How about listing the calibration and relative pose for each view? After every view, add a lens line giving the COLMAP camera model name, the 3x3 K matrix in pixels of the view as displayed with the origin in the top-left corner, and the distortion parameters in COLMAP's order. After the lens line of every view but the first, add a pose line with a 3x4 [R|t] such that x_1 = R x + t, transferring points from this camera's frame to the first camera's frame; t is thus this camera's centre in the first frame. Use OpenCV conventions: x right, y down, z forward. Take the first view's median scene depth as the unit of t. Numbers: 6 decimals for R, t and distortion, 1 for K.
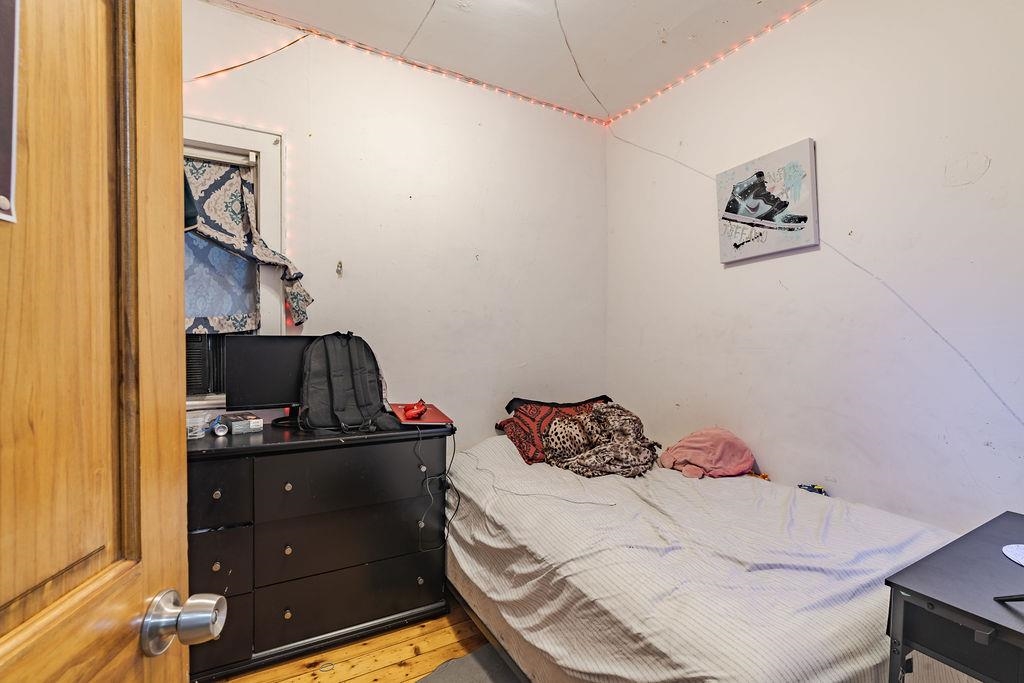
lens RADIAL K [[463.5, 0, 506.4], [0, 463.5, 342.3], [0, 0, 1]] dist [-0.002240, 0.001253]
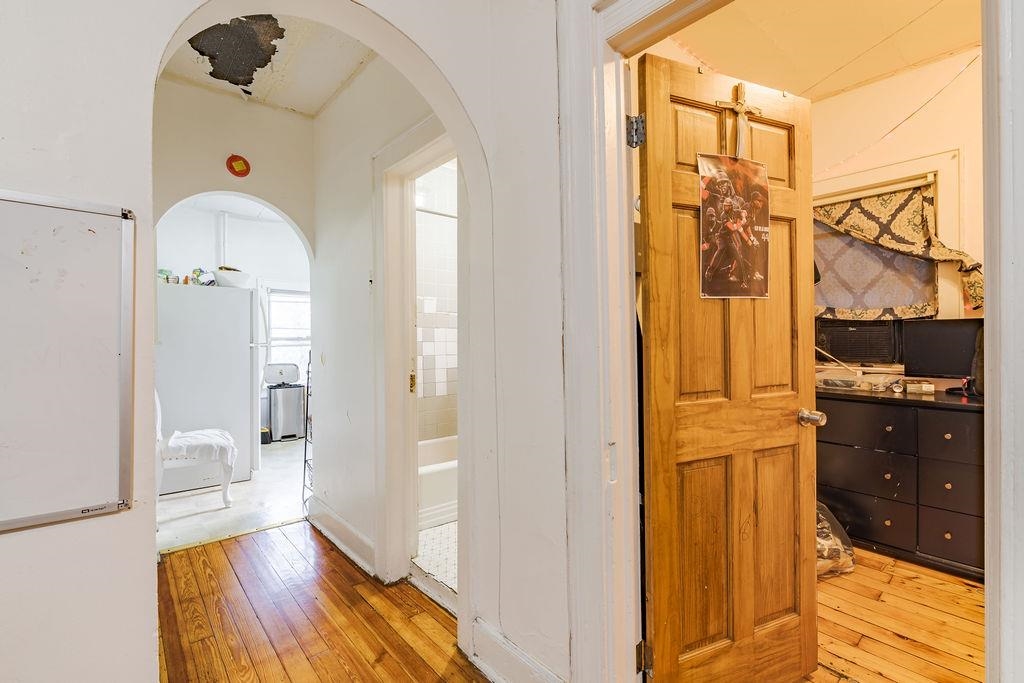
lens RADIAL K [[463.5, 0, 508.5], [0, 463.5, 341.6], [0, 0, 1]] dist [-0.002240, 0.001253]
pose [[0.198670, 0.008496, -0.980030, 0.456867], [0.018432, 0.999753, 0.012403, 0.007644], [0.979893, -0.020528, 0.198464, -0.376881]]
